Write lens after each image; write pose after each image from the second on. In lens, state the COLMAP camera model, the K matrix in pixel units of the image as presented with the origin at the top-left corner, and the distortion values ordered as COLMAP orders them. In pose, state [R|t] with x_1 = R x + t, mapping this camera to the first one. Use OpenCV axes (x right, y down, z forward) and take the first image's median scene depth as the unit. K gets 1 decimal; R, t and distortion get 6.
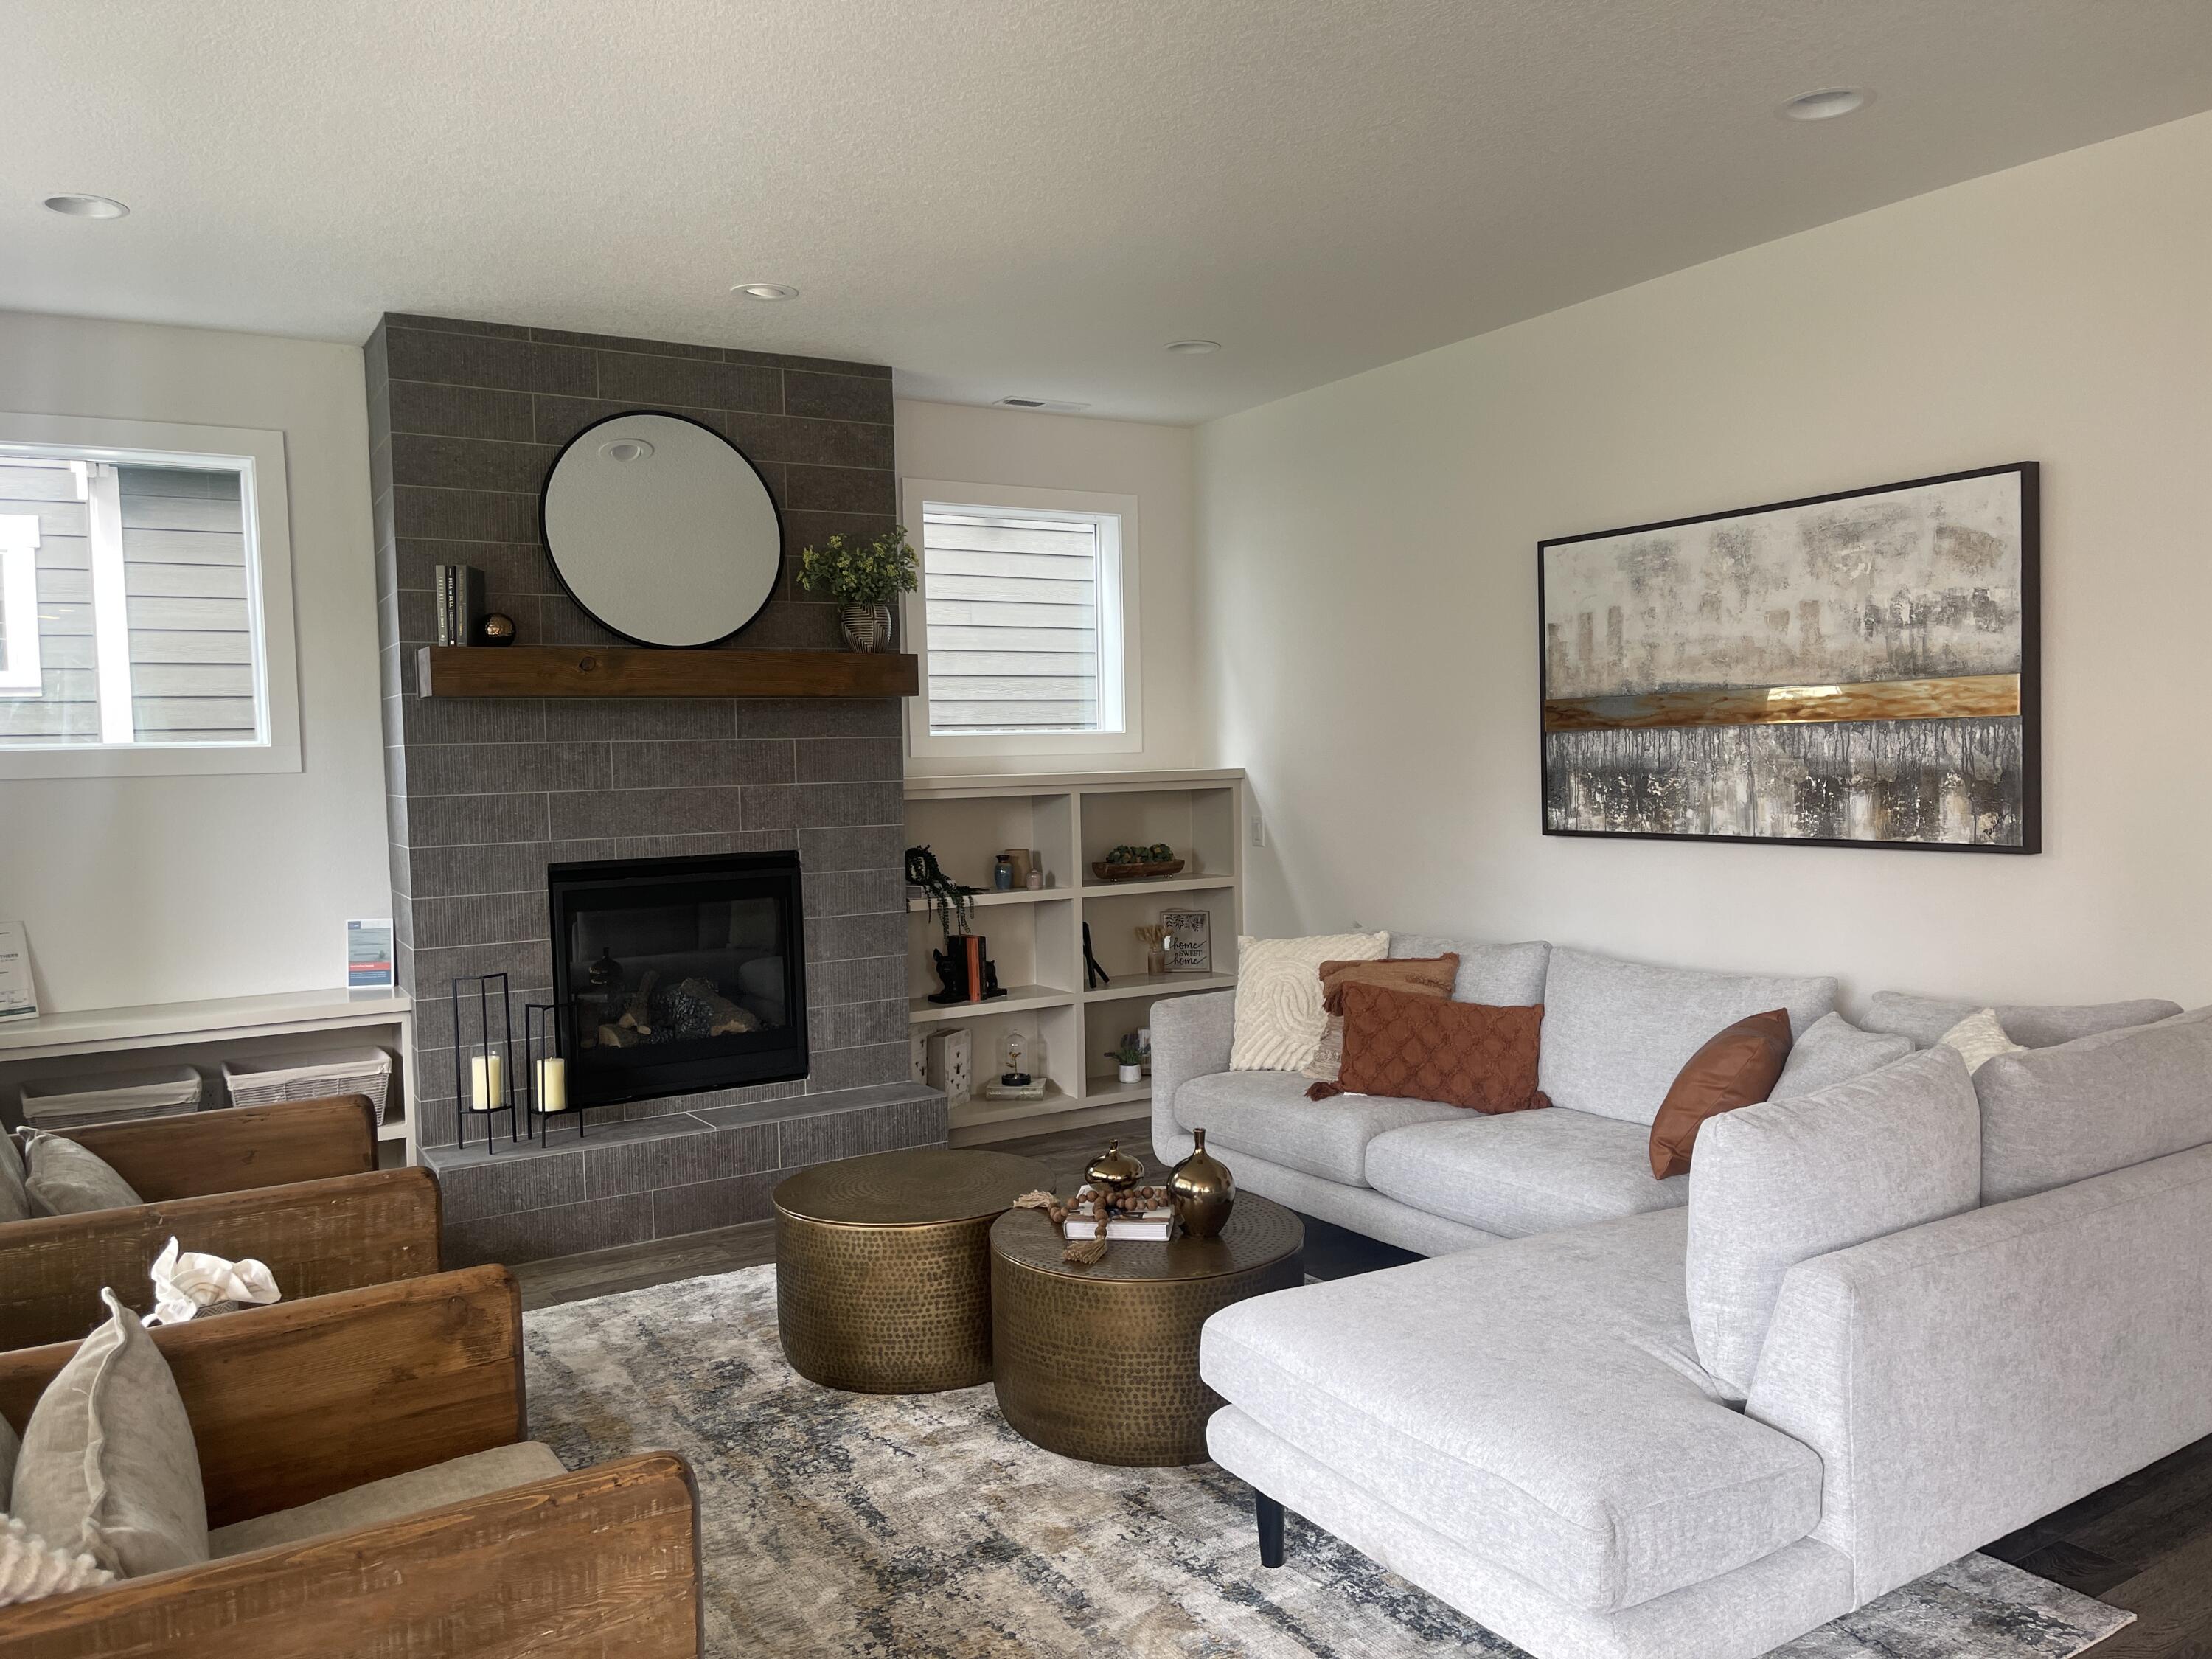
lens RADIAL K [[1655.5, 0, 1106.0], [0, 1655.5, 829.5], [0, 0, 1]] dist [0.007431, -0.000504]
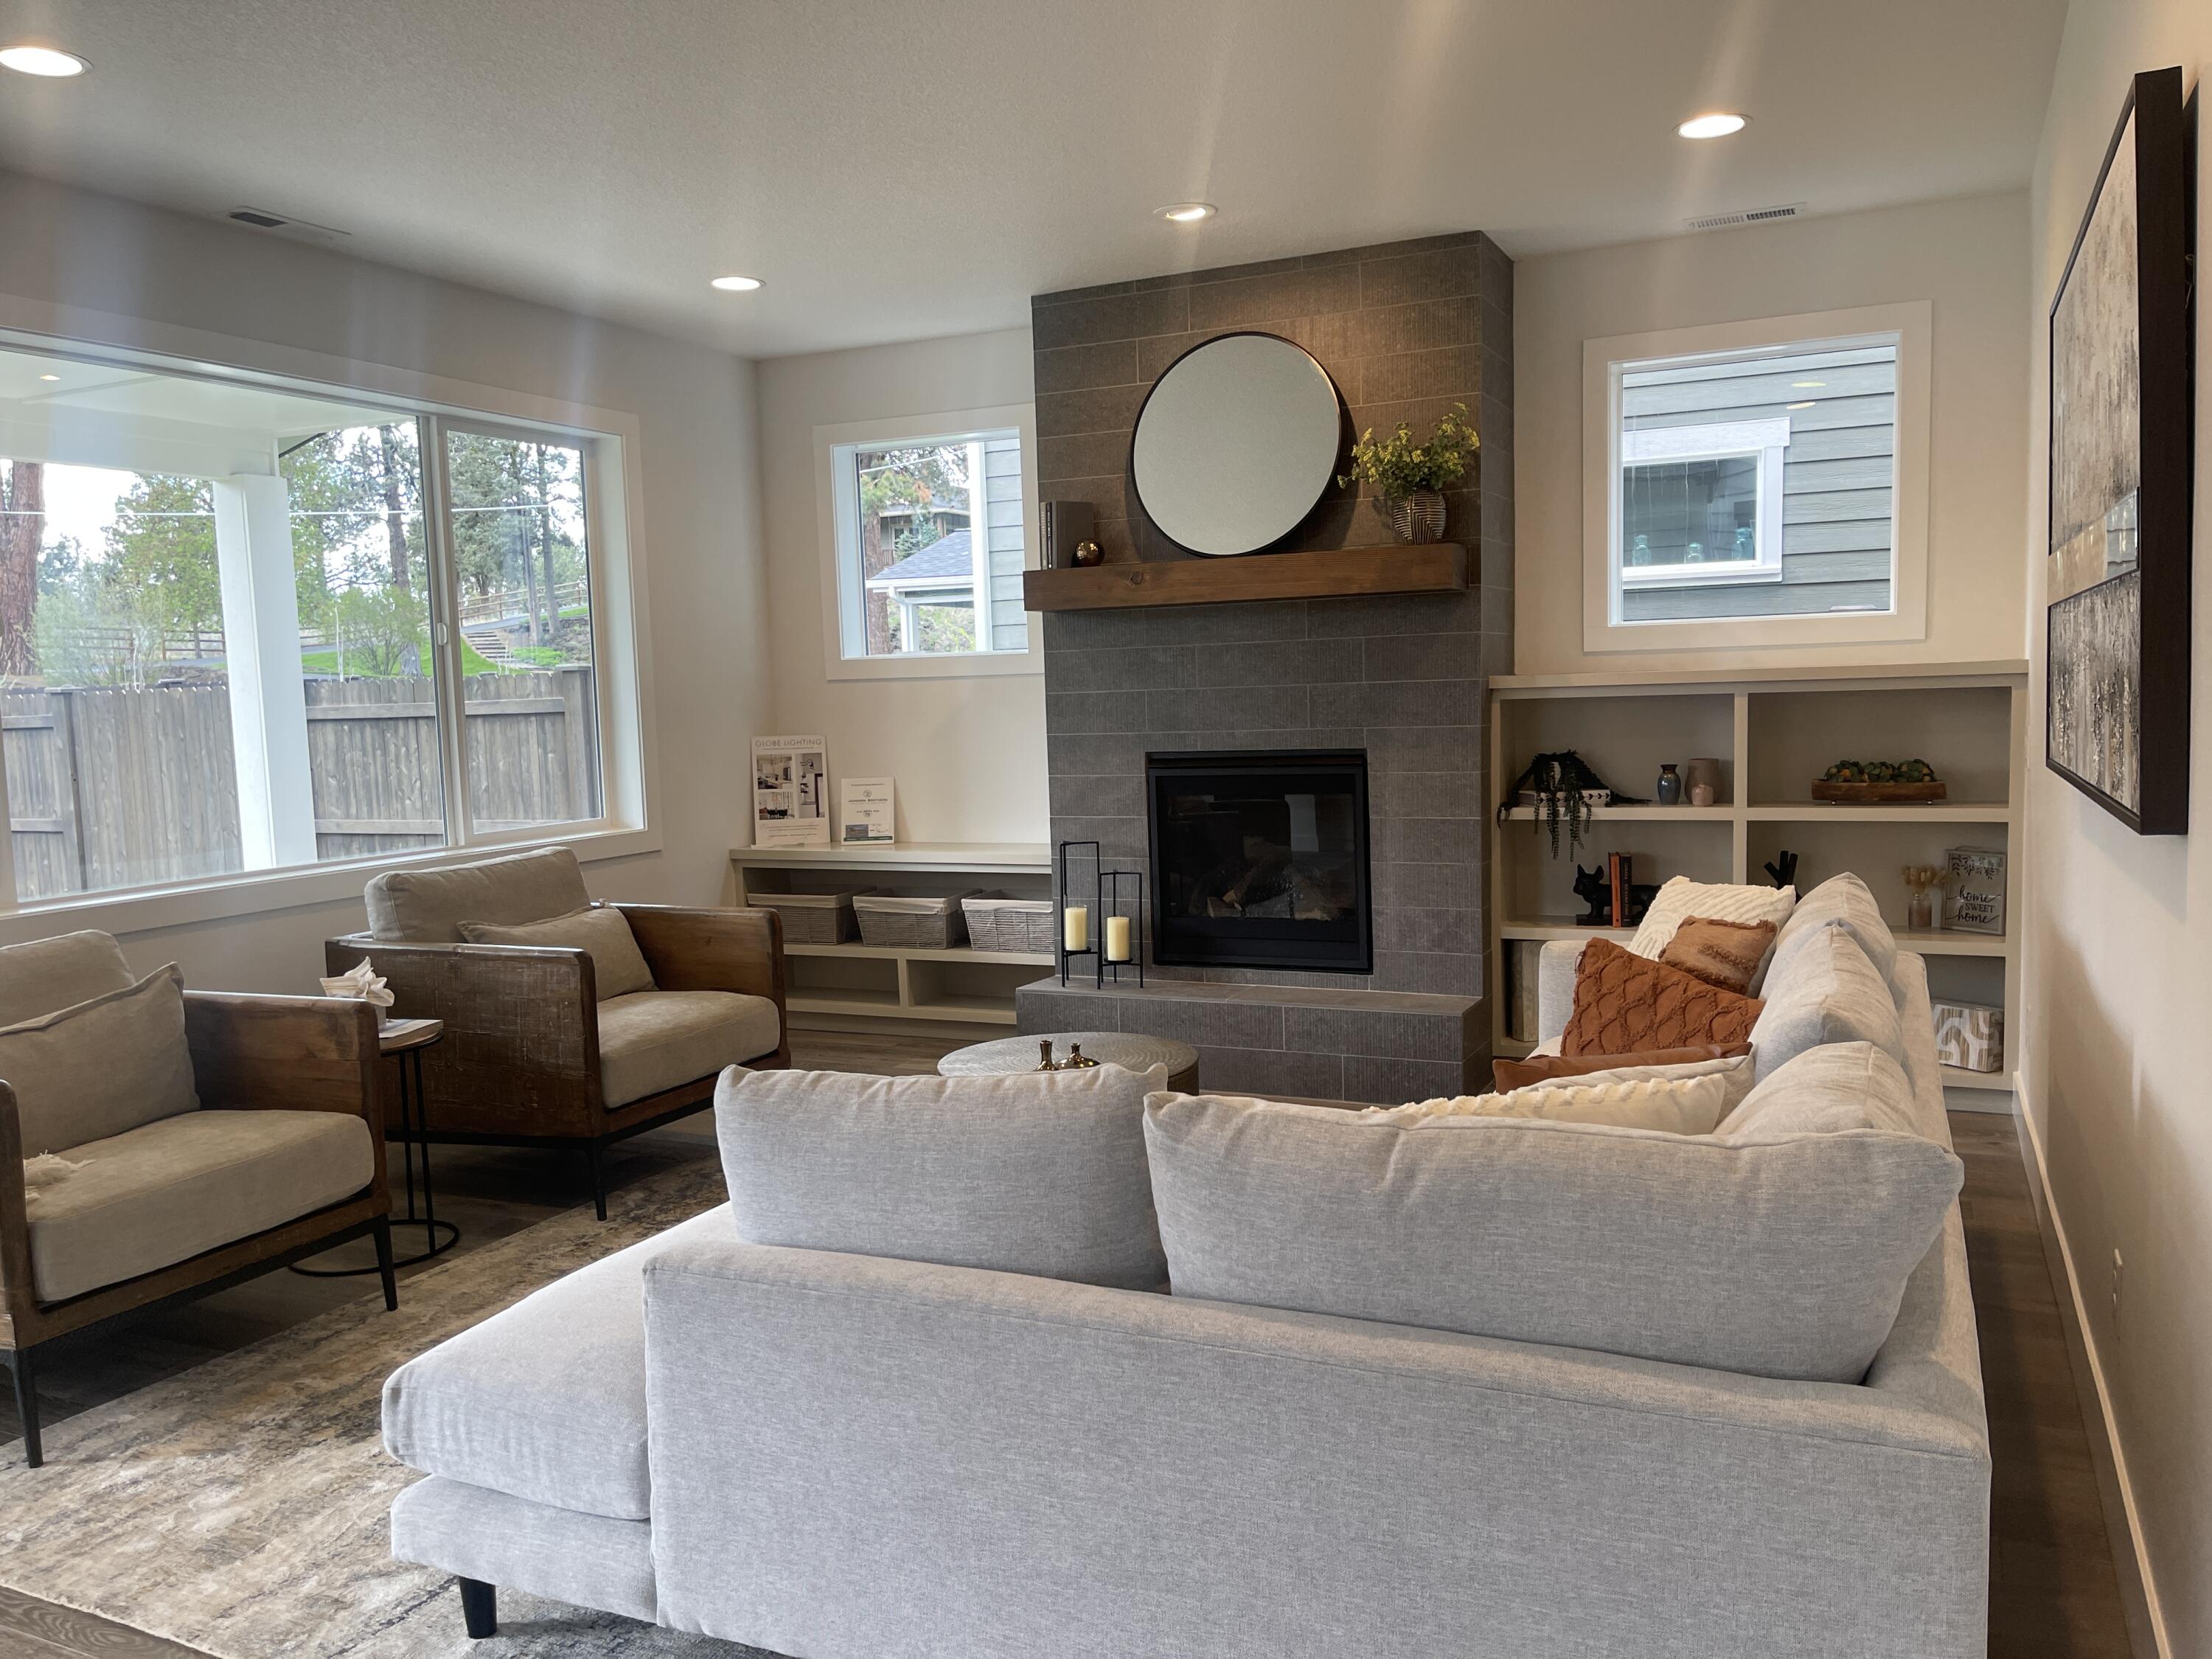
lens RADIAL K [[1667.5, 0, 1106.0], [0, 1667.5, 829.5], [0, 0, 1]] dist [0.092849, 0.000095]
pose [[0.552783, 0.079749, -0.829501, 0.581246], [-0.021132, 0.996432, 0.081715, -0.018756], [0.833057, -0.027642, 0.552496, 0.307190]]
